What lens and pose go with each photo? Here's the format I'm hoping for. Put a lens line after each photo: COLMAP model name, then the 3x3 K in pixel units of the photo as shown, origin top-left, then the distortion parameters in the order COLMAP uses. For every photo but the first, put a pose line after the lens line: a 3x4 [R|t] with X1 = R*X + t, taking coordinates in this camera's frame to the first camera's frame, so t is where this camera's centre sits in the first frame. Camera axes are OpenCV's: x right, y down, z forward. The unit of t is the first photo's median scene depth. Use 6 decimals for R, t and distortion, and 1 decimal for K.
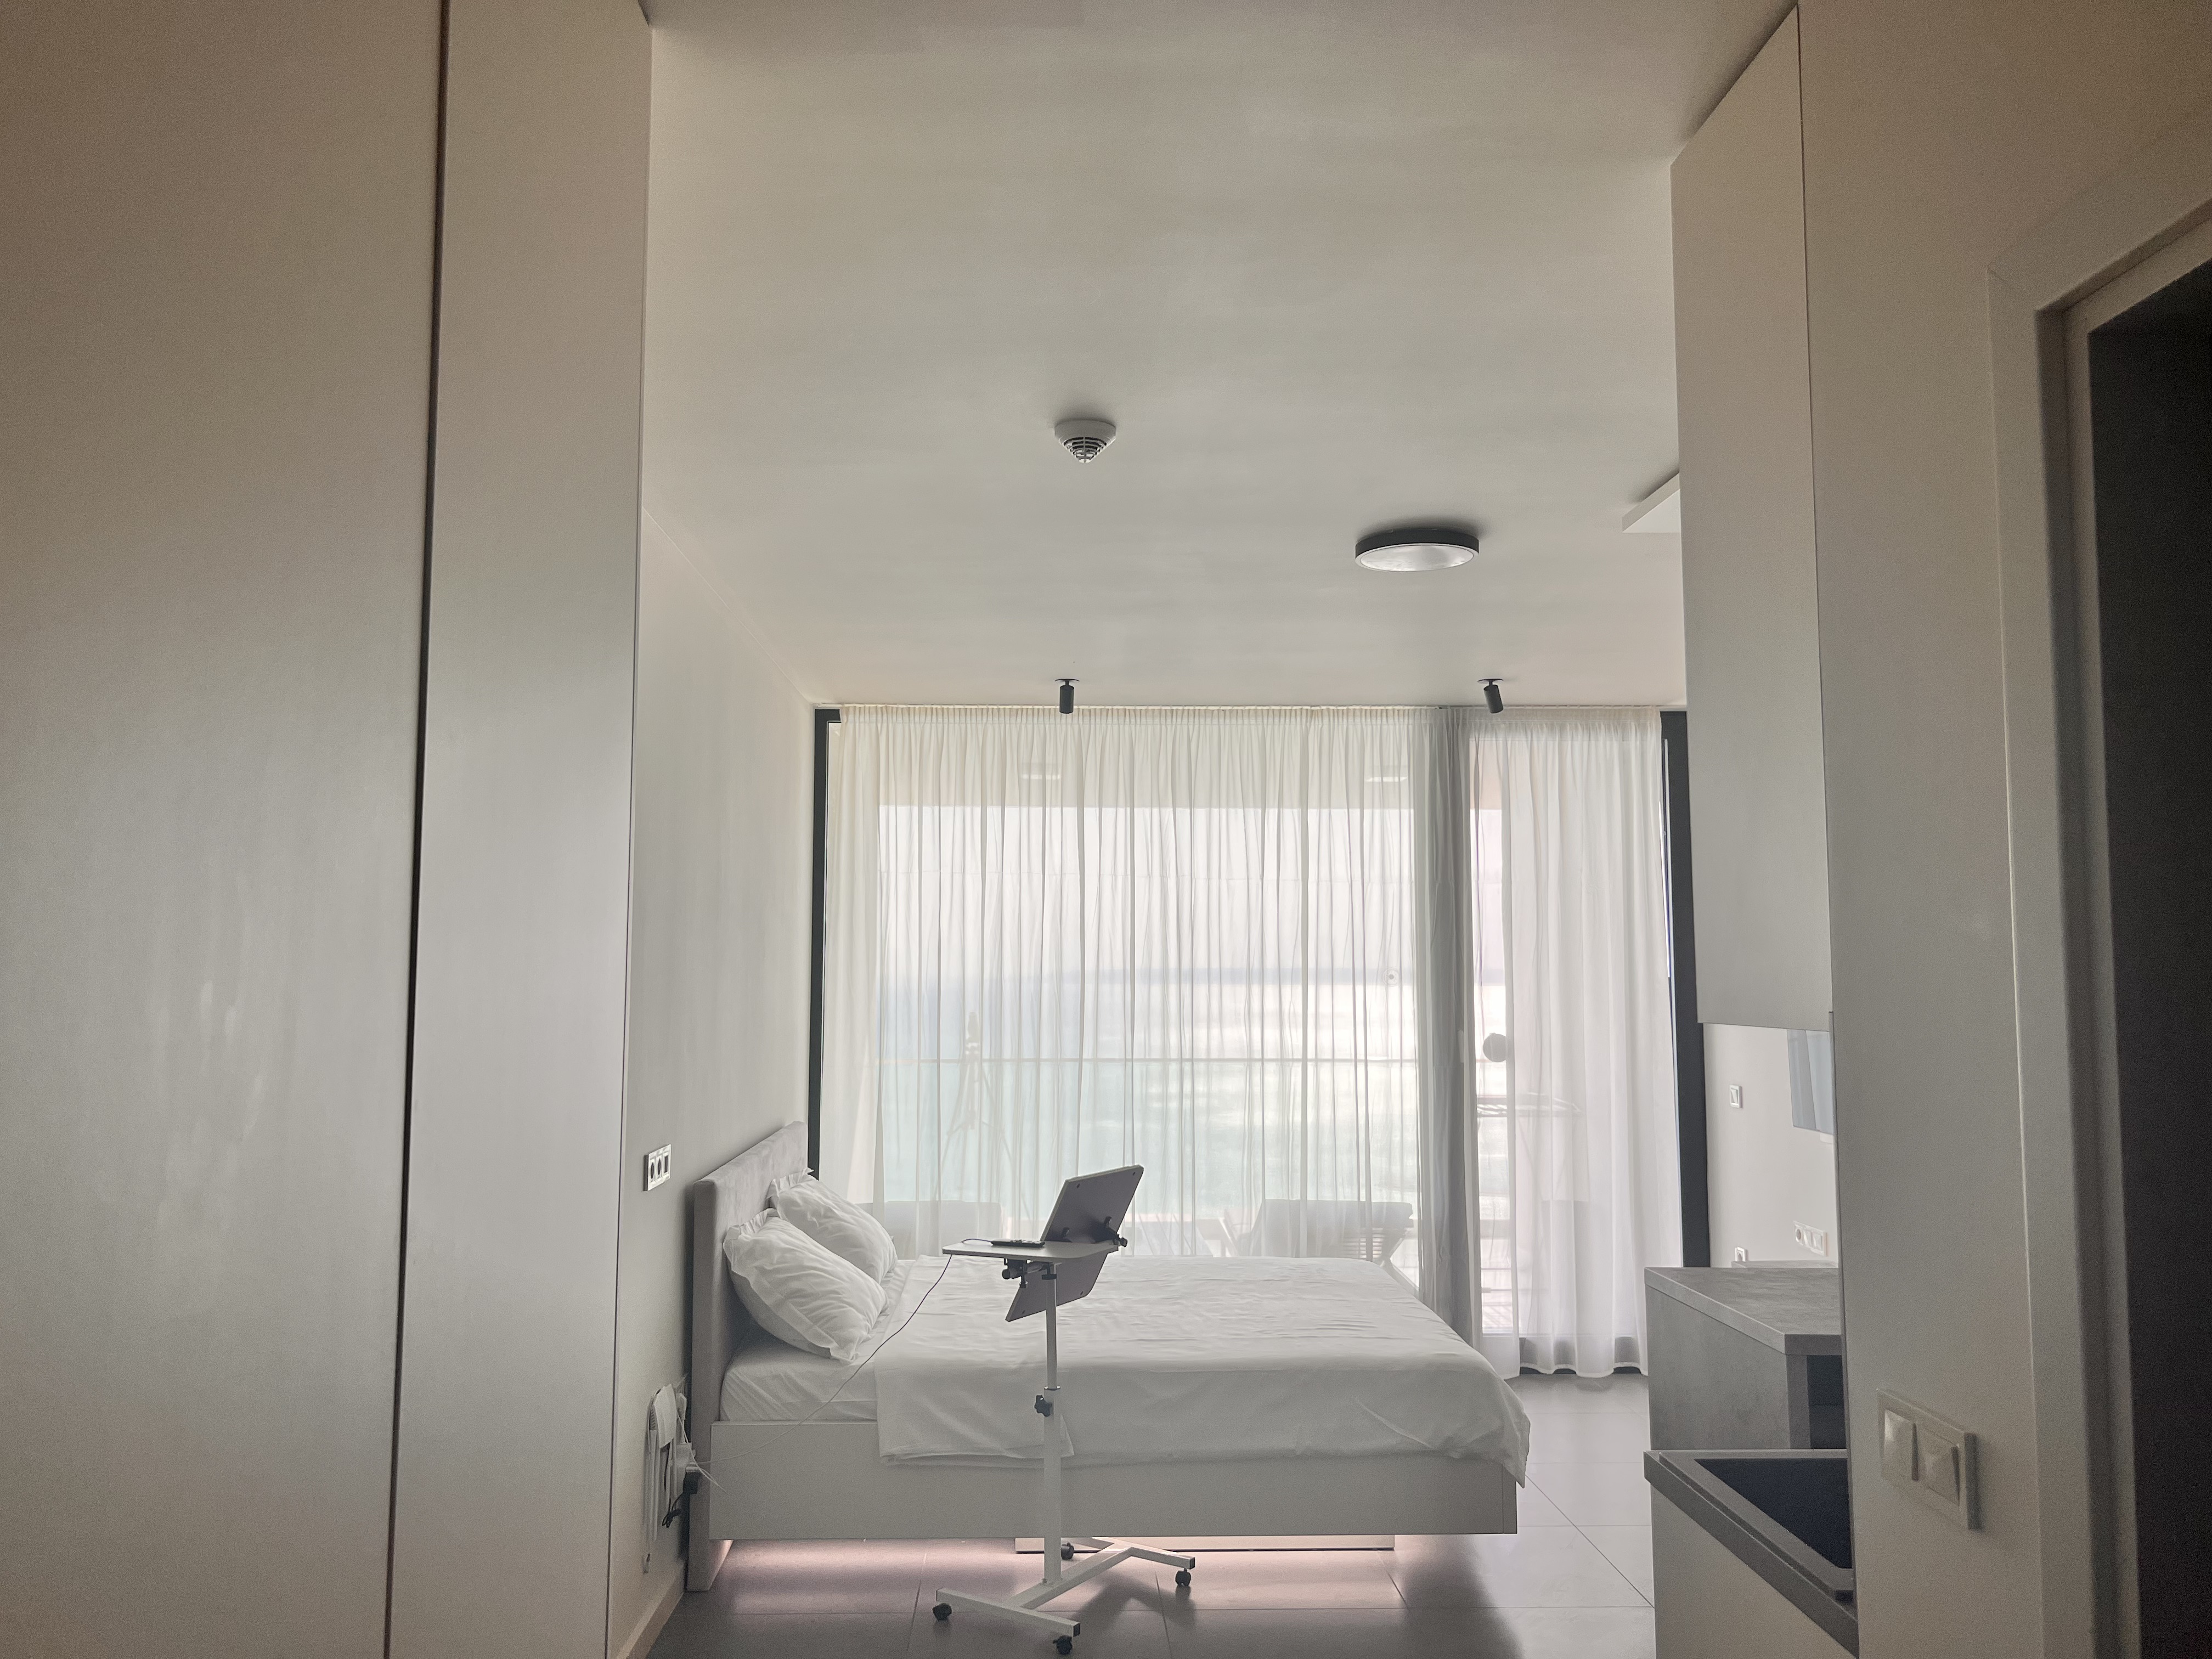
lens RADIAL K [[1682.9, 0, 1110.7], [0, 1682.9, 826.8], [0, 0, 1]] dist [0.040163, -0.041220]
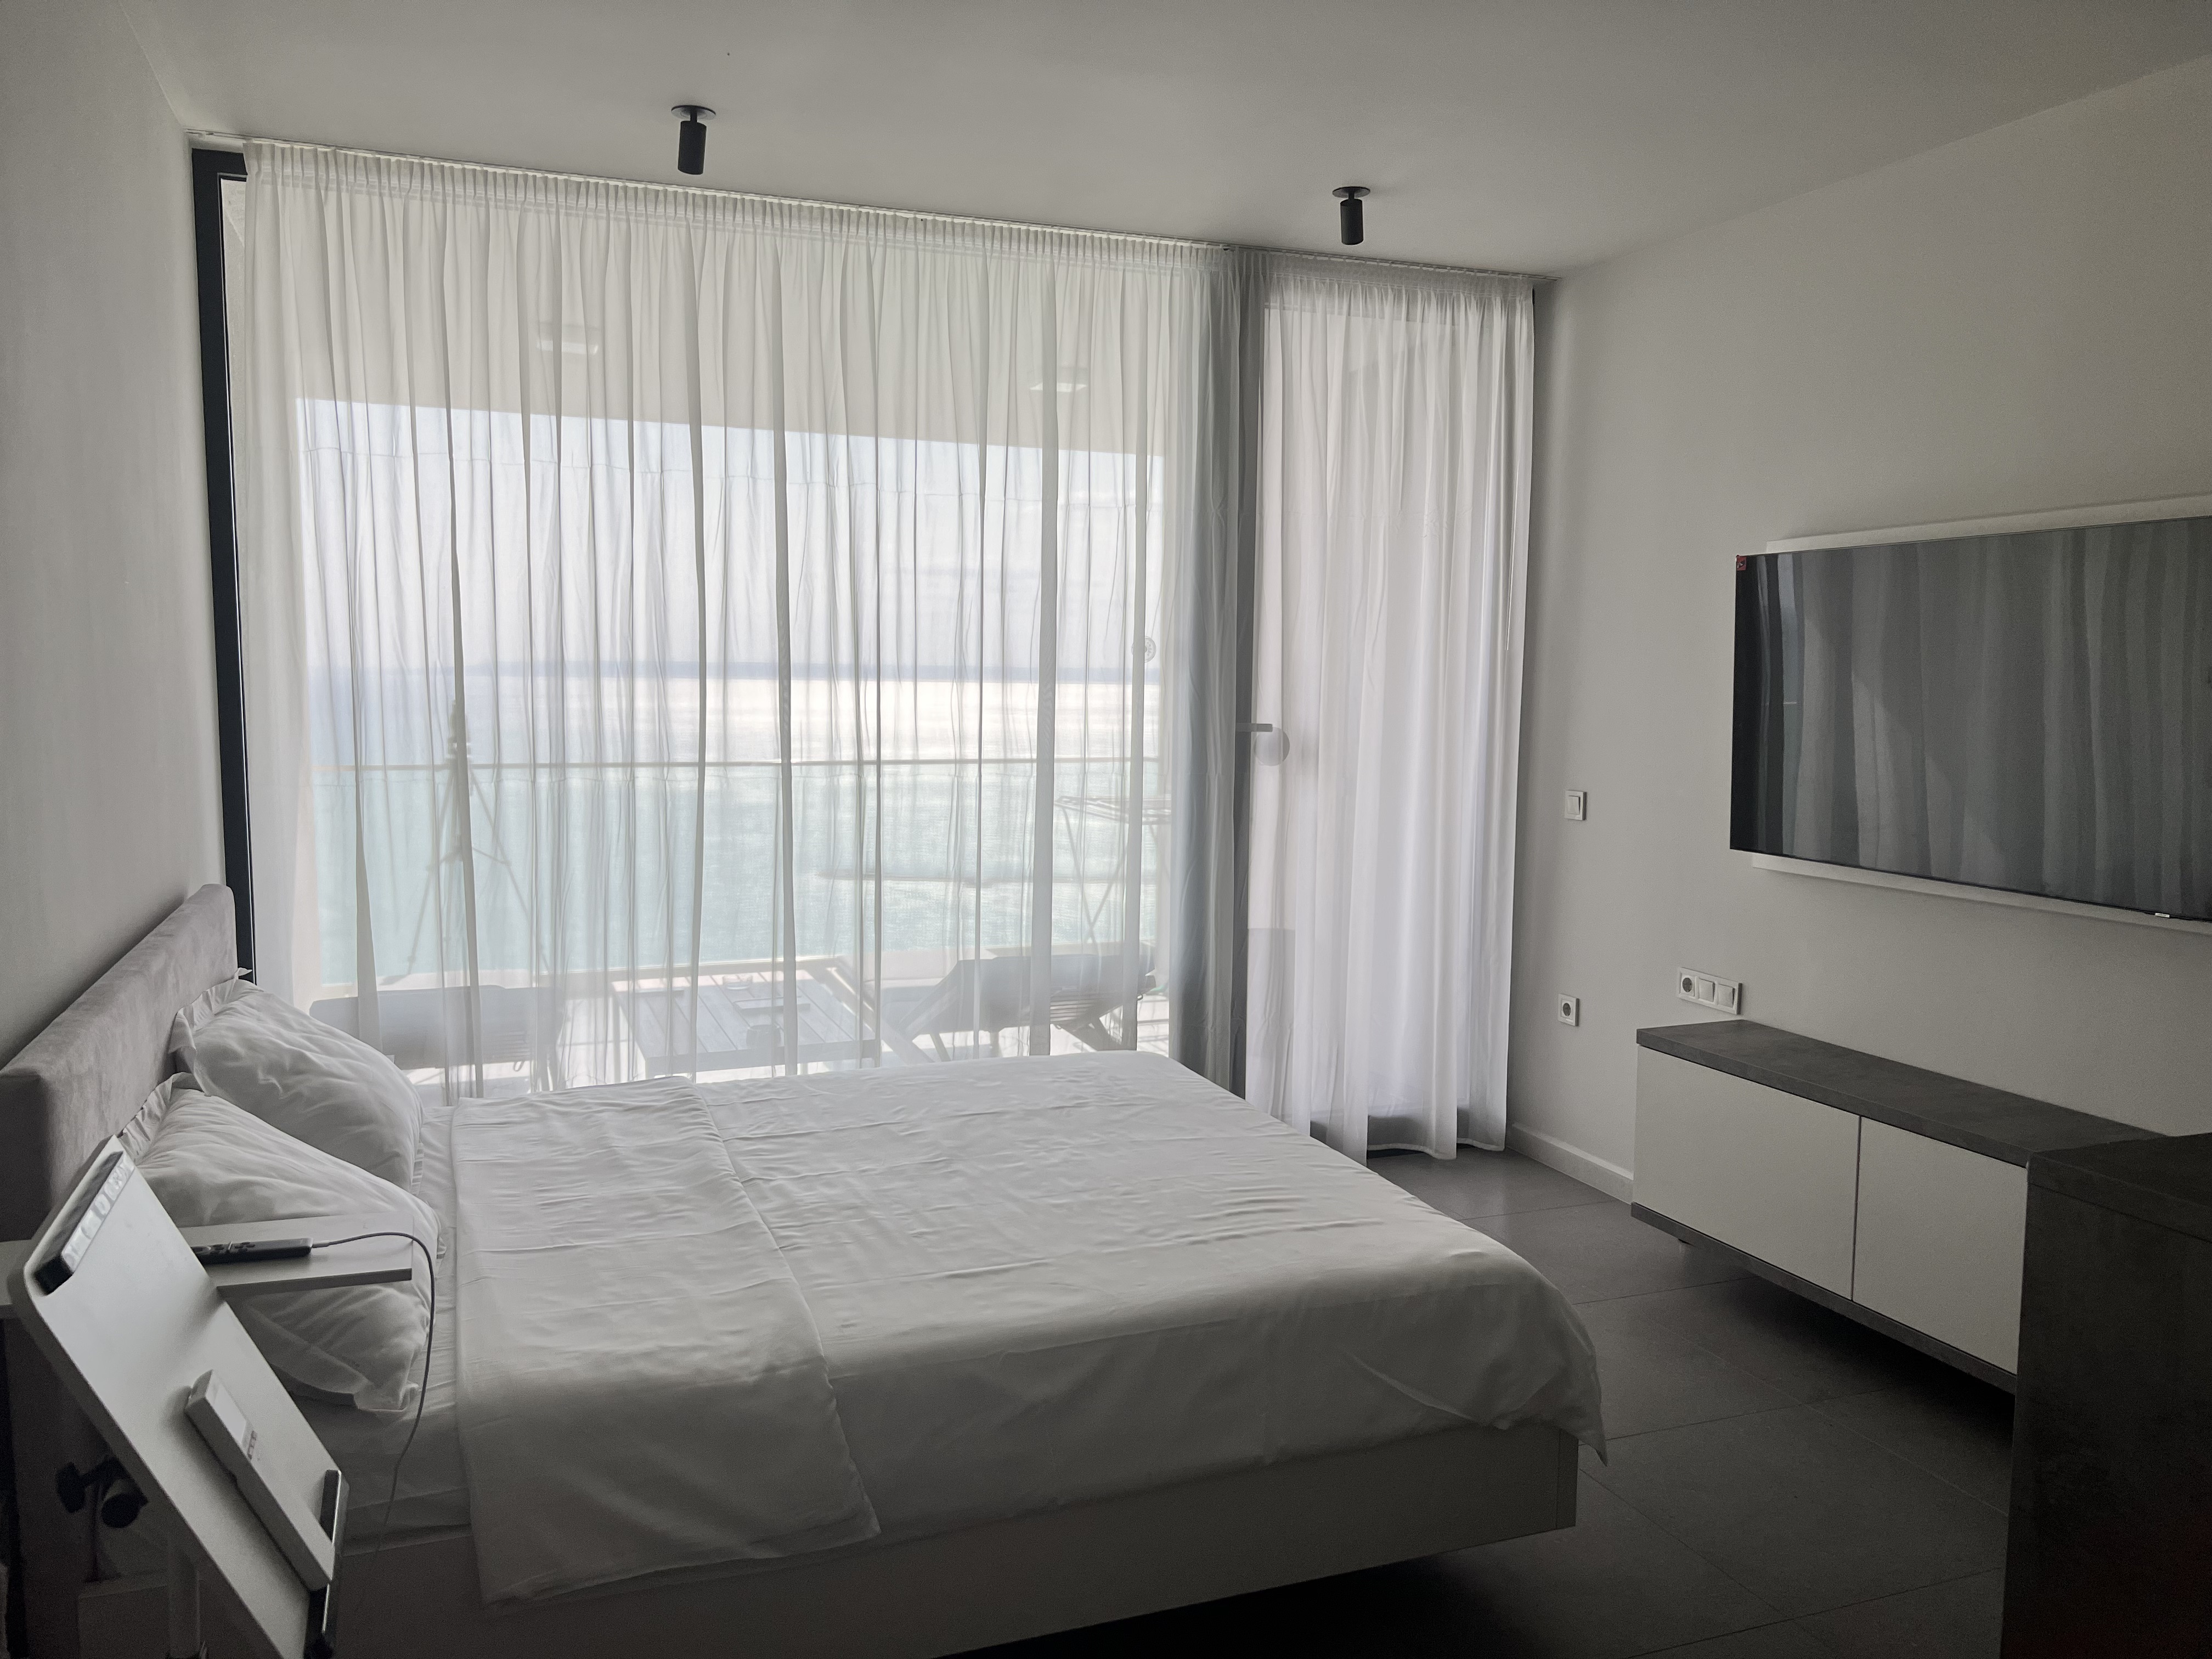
lens RADIAL K [[1682.9, 0, 1110.1], [0, 1682.9, 842.0], [0, 0, 1]] dist [0.040163, -0.041220]
pose [[0.946680, -0.024875, 0.321212, -0.095512], [-0.035792, 0.982723, 0.181588, 0.053702], [-0.320180, -0.183402, 0.929434, 0.435022]]
